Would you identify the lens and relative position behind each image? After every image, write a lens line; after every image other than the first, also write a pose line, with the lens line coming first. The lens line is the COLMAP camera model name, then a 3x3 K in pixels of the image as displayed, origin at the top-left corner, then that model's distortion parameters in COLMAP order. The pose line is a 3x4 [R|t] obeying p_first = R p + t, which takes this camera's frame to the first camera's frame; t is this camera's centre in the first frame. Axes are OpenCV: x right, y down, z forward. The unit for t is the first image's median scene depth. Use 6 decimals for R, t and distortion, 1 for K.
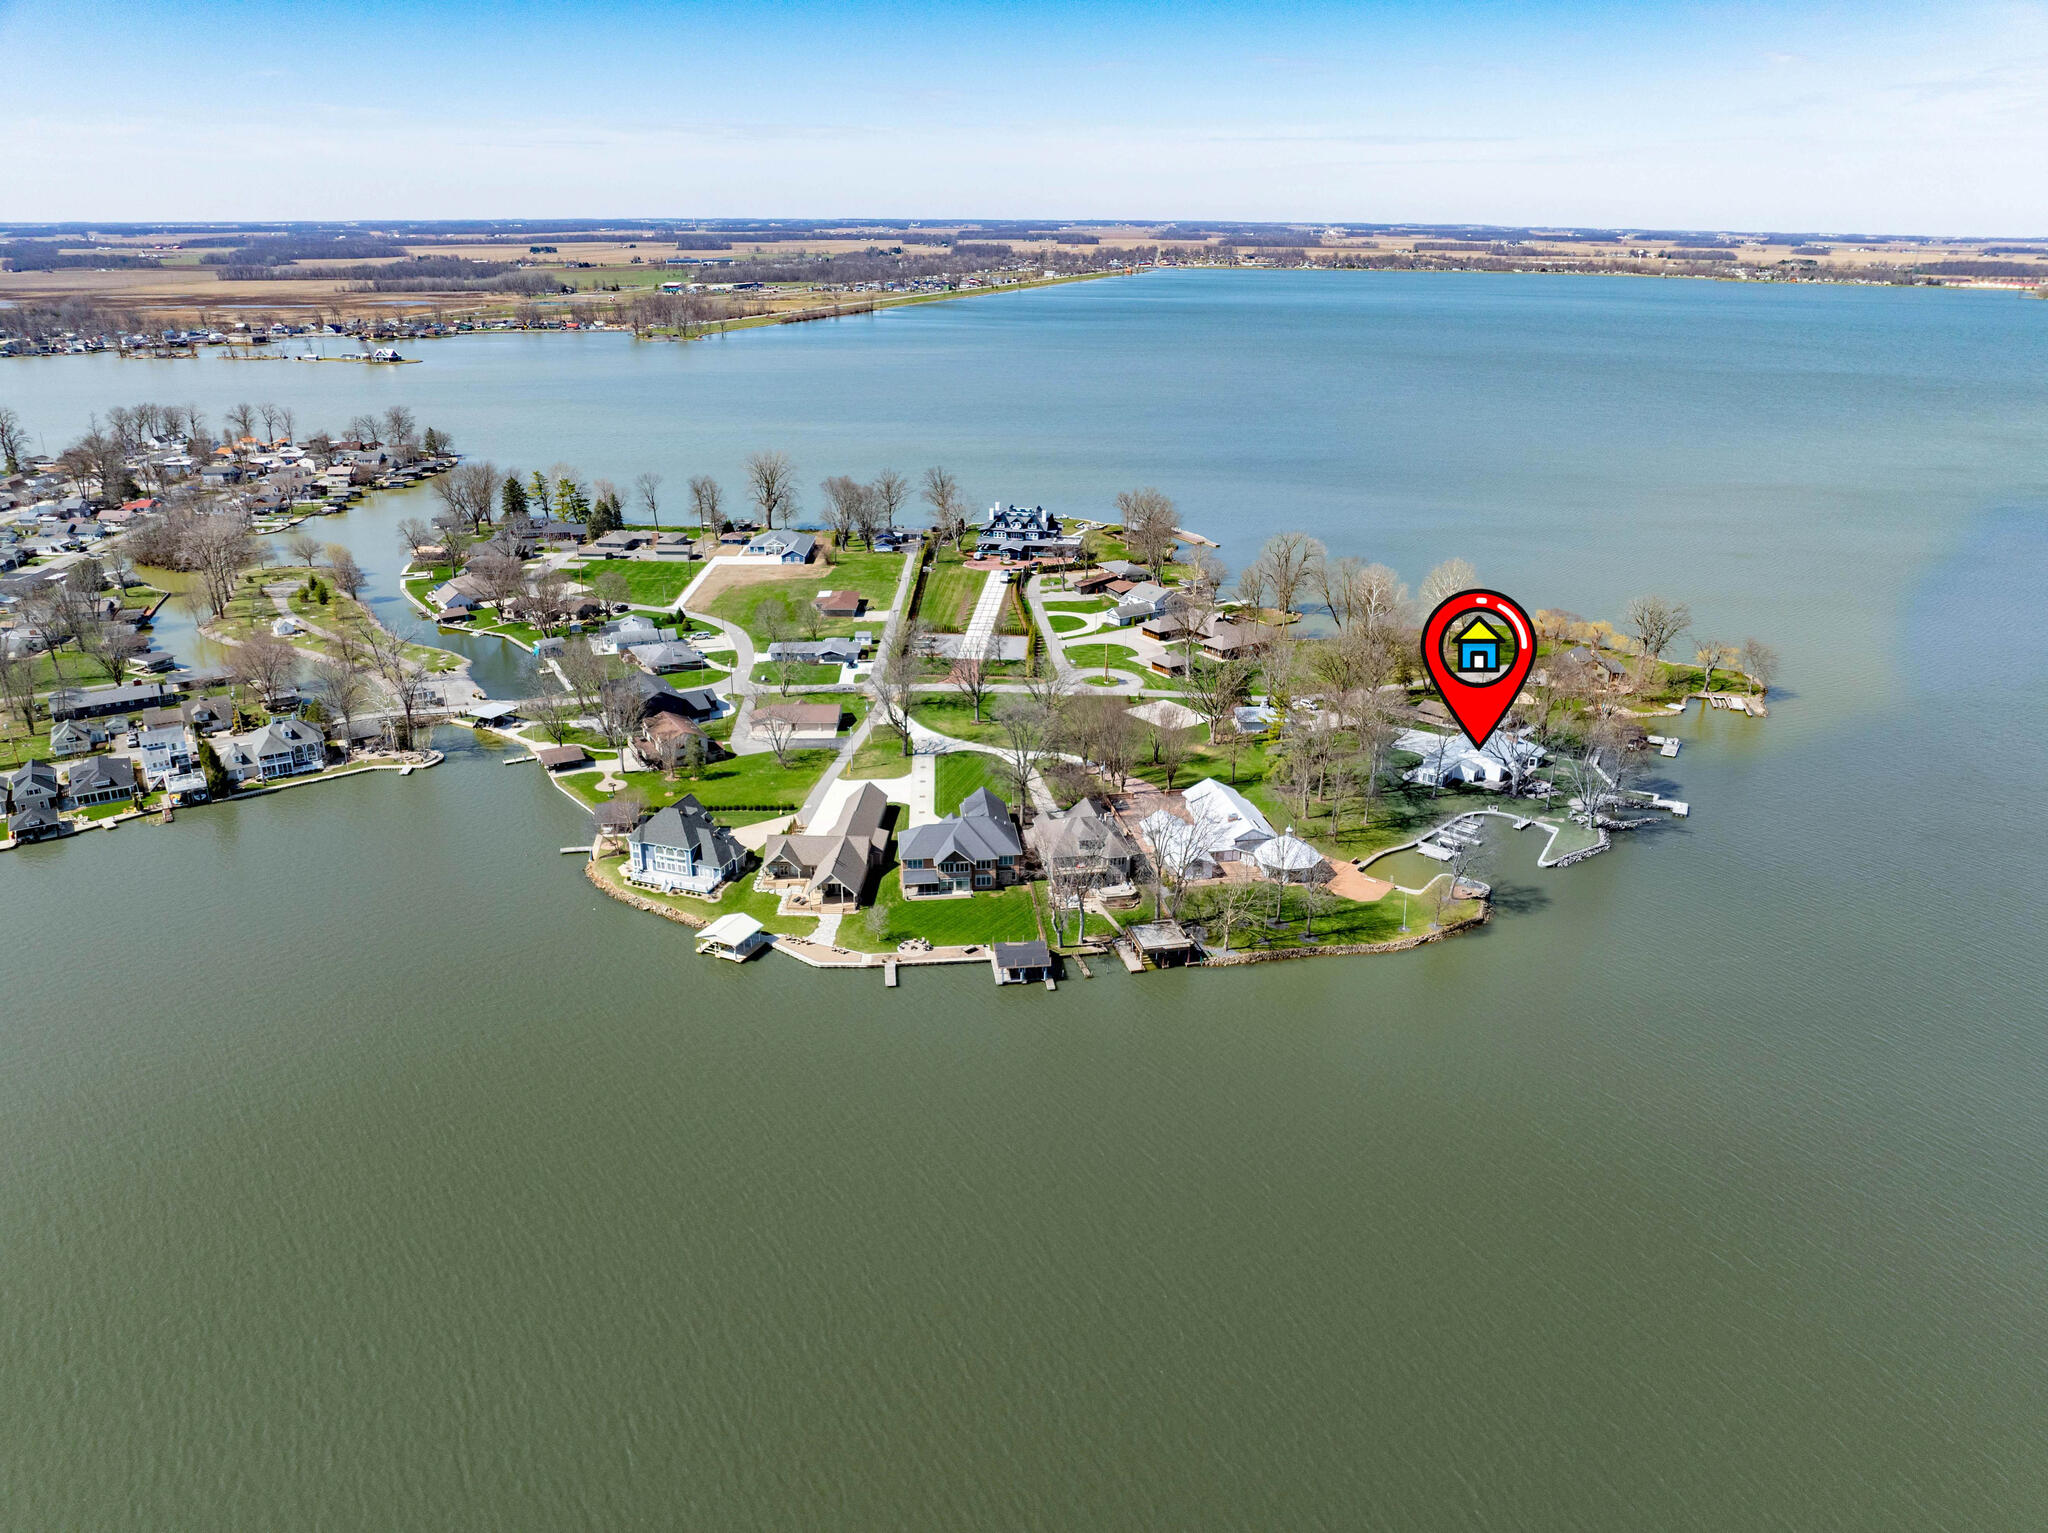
lens RADIAL K [[1443.3, 0, 1024.0], [0, 1443.3, 766.5], [0, 0, 1]] dist [-0.033036, 0.007941]
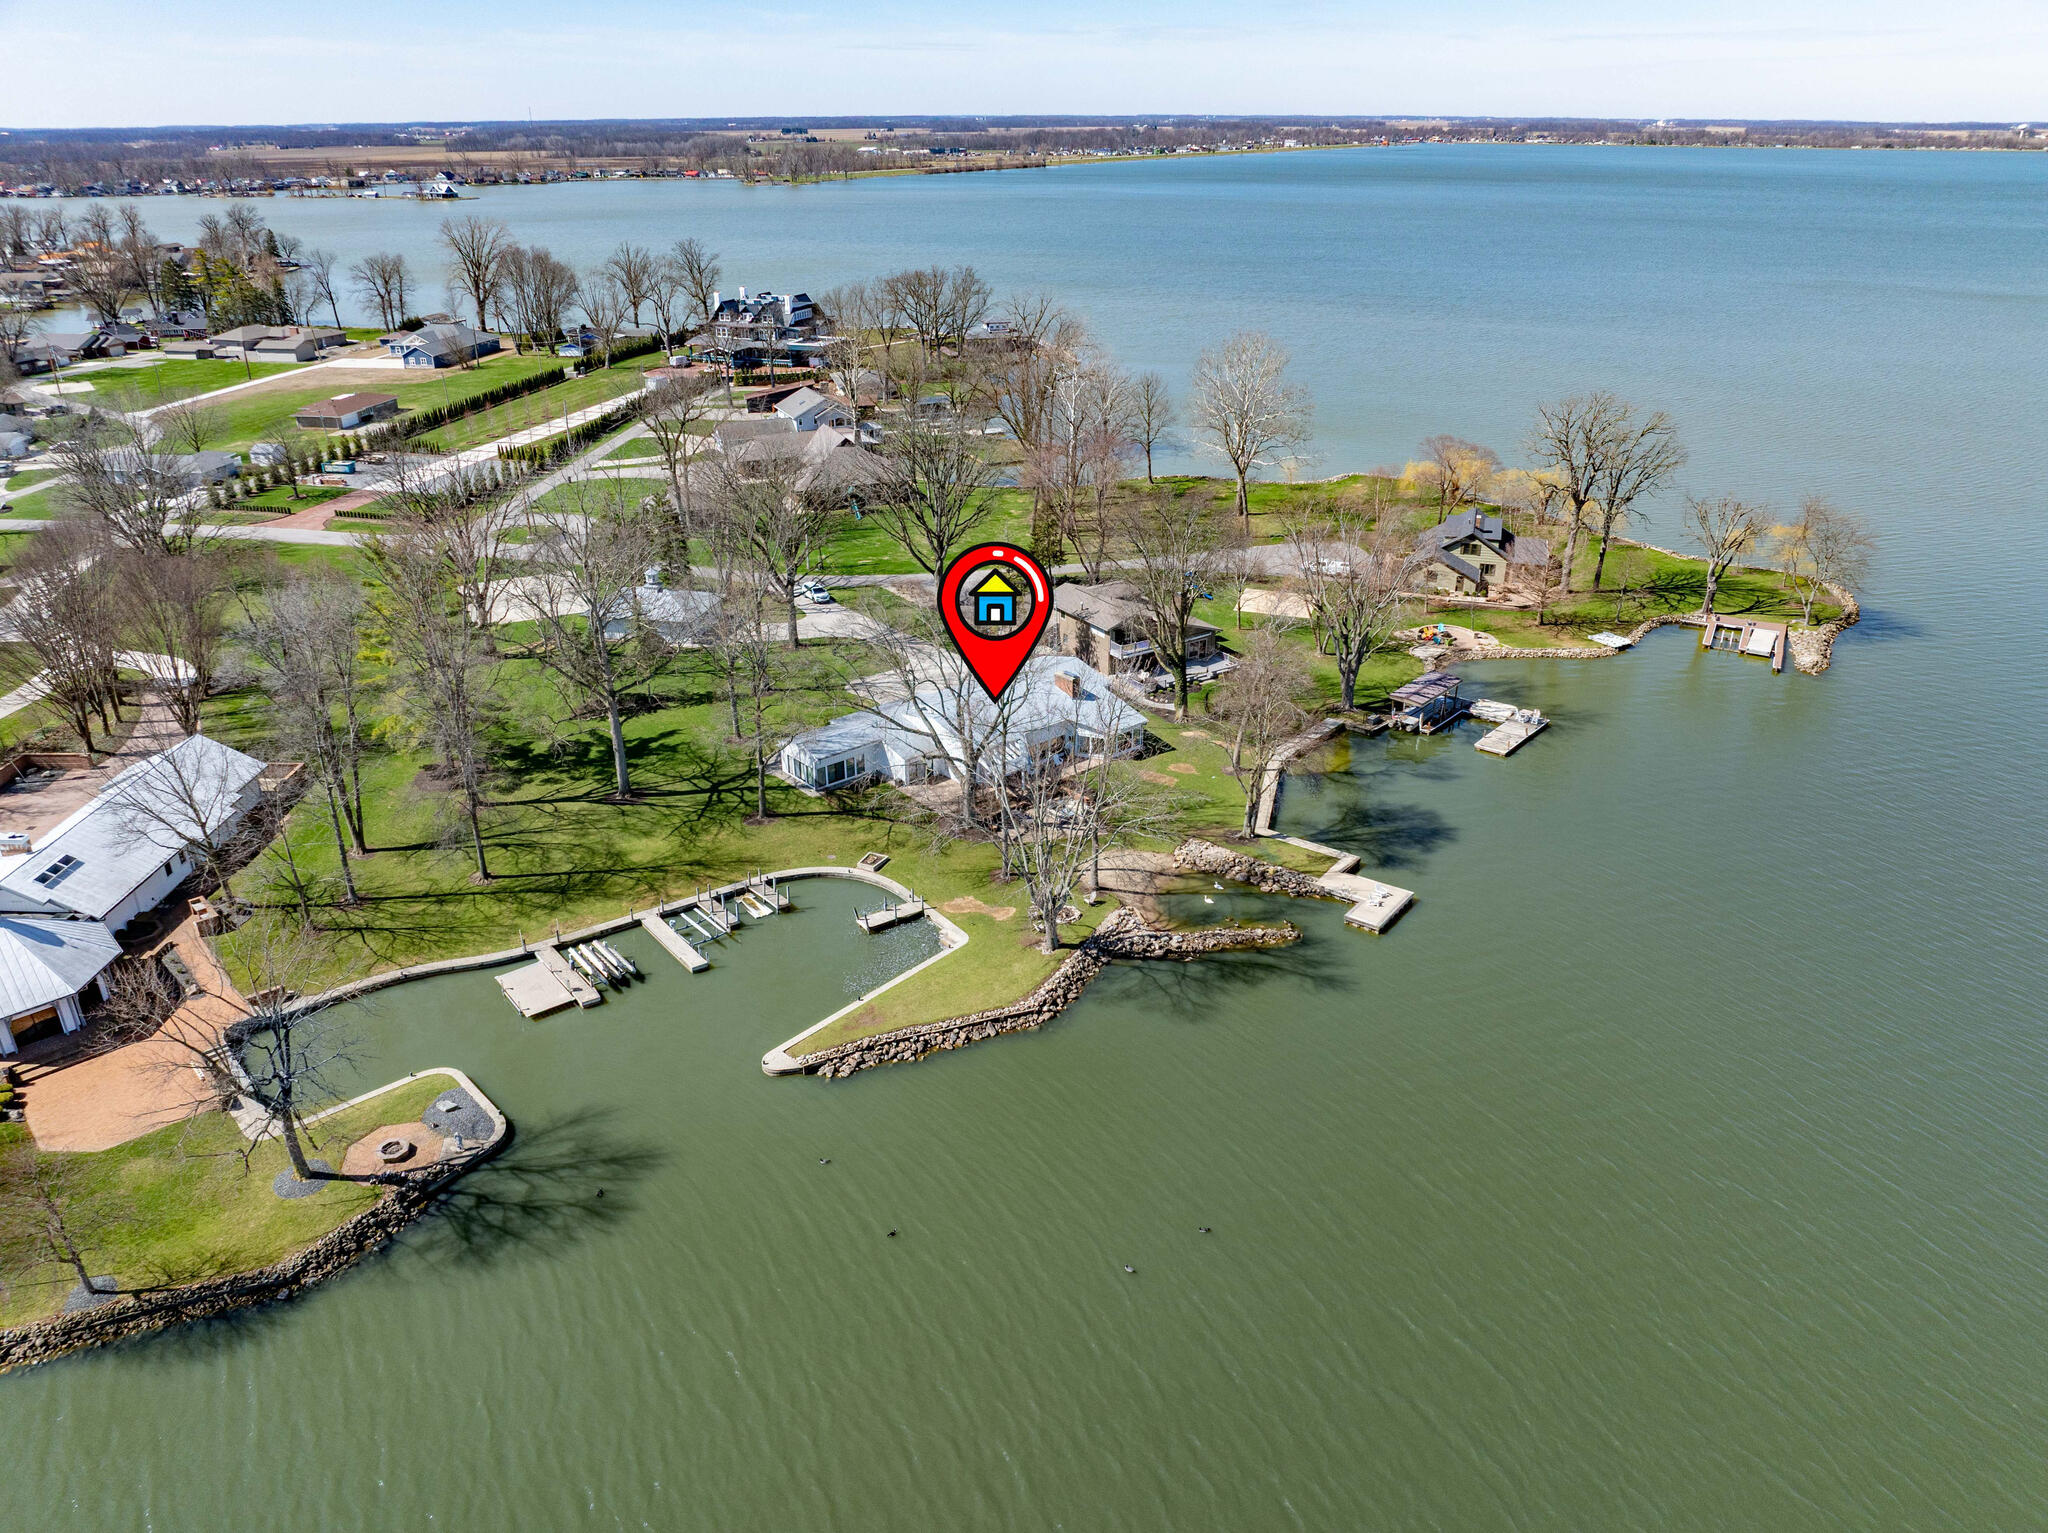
lens RADIAL K [[1443.3, 0, 1024.0], [0, 1443.3, 766.5], [0, 0, 1]] dist [-0.033036, 0.007941]
pose [[0.980741, 0.072656, -0.181298, 0.348368], [-0.061441, 0.995877, 0.066735, -0.019919], [0.185399, -0.054310, 0.981161, 0.504922]]
